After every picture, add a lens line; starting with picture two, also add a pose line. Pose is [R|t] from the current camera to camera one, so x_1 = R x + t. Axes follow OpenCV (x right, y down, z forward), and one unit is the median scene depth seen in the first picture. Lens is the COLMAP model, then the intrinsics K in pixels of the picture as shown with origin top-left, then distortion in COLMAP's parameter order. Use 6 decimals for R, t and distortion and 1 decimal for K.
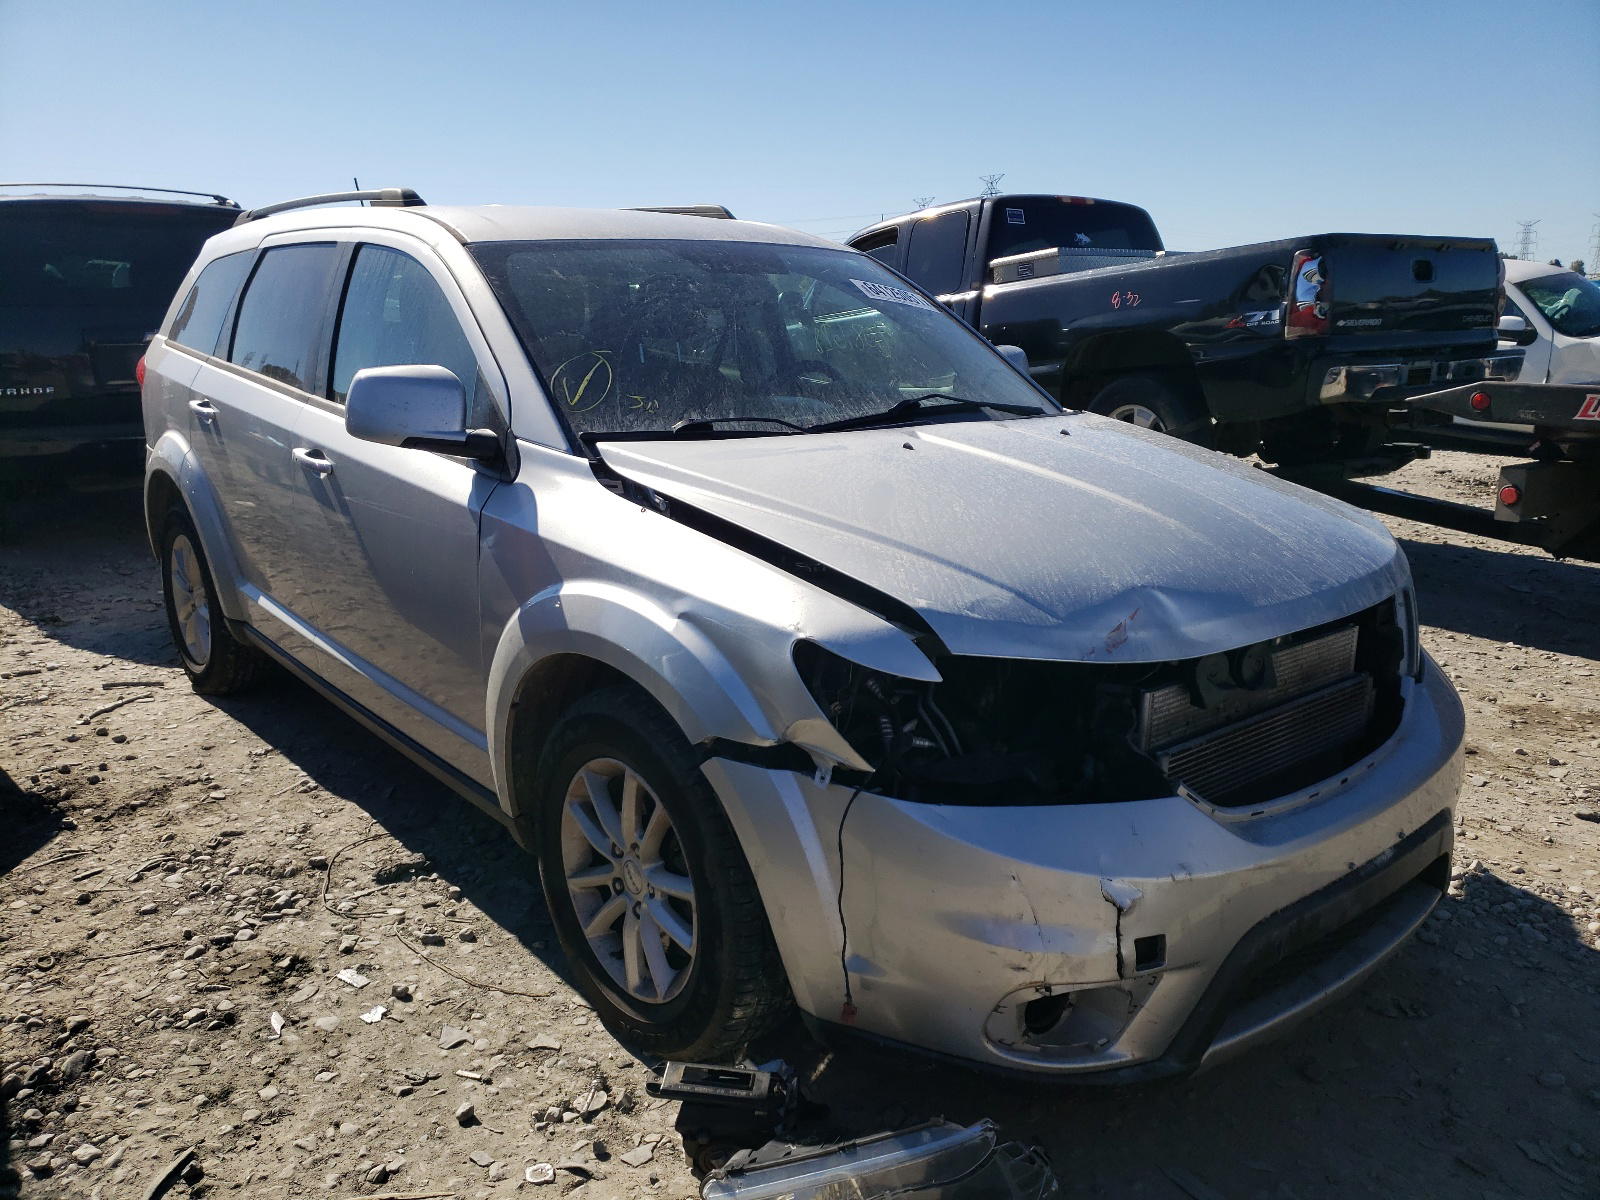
lens RADIAL K [[1284.5, 0, 800.0], [0, 1284.5, 600.0], [0, 0, 1]] dist [0.027349, -0.001397]
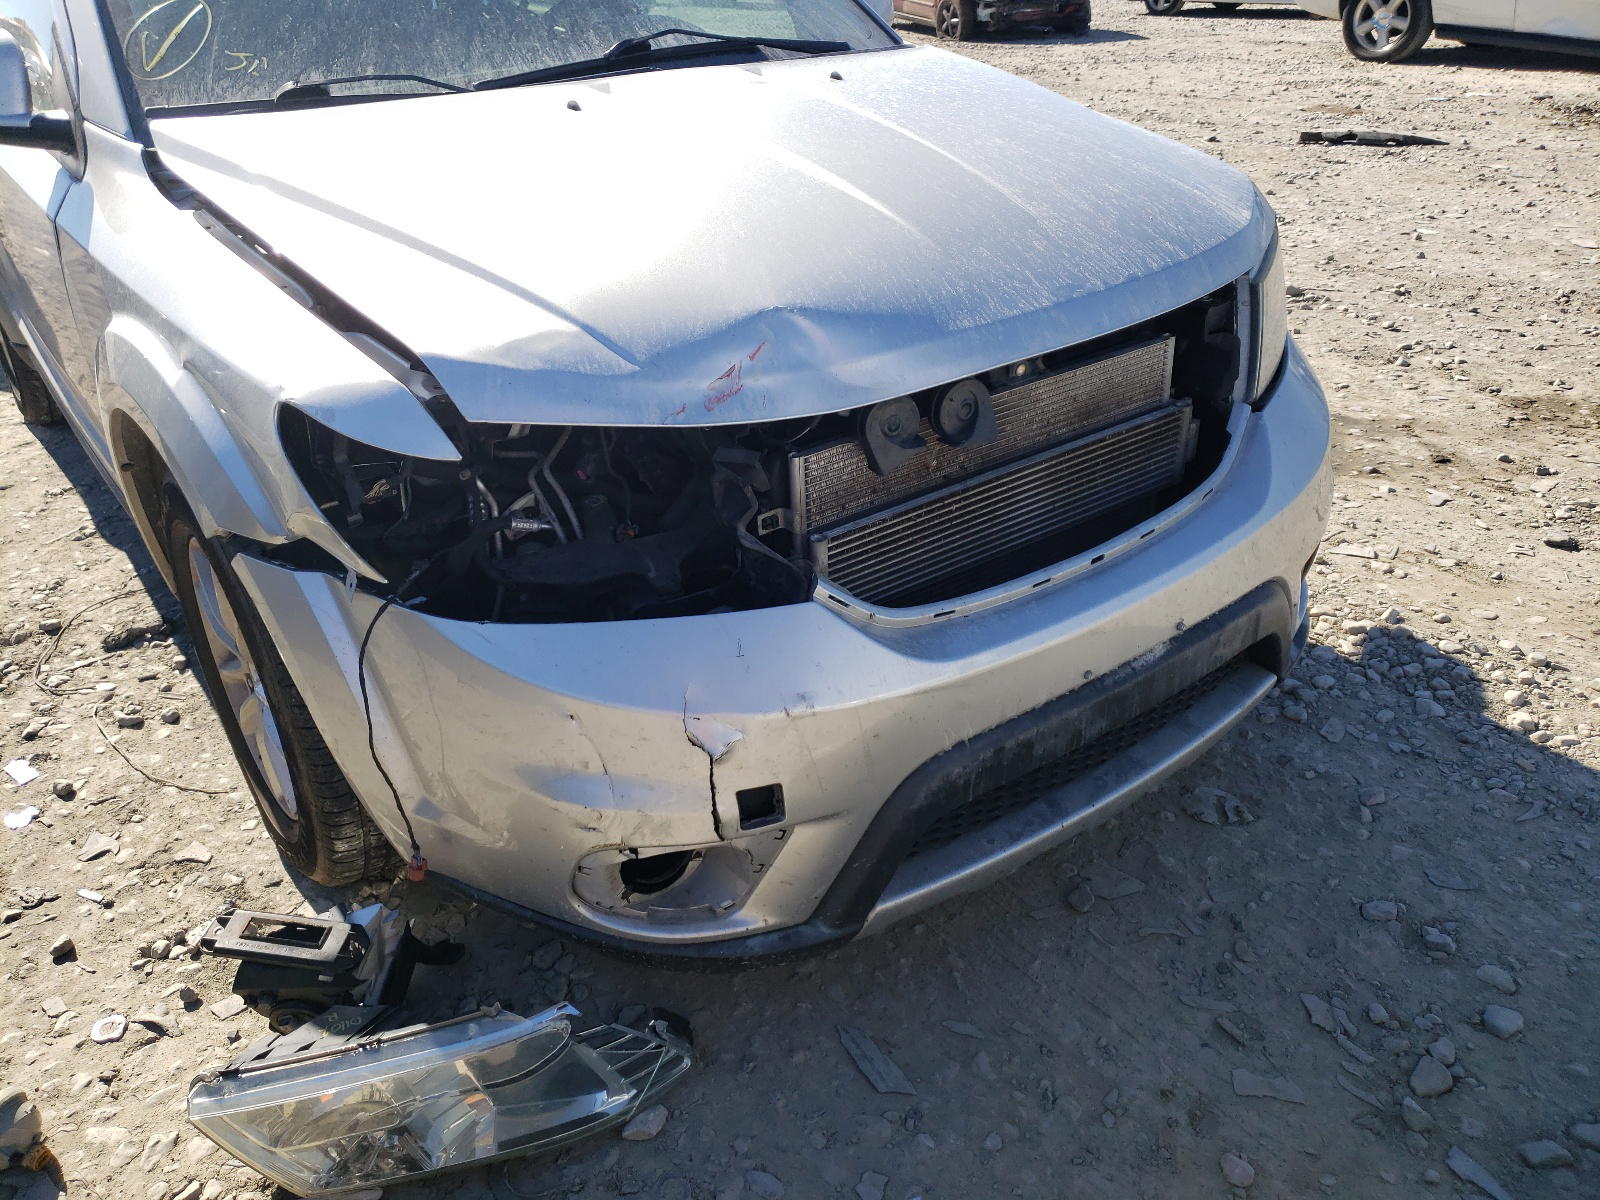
lens RADIAL K [[1313.6, 0, 693.7], [0, 1313.6, 597.9], [0, 0, 1]] dist [0.112266, -0.176505]
pose [[0.995482, -0.013678, -0.093961, 0.249991], [0.035012, 0.972717, 0.229339, -0.020901], [0.088260, -0.231593, 0.968801, 0.223822]]
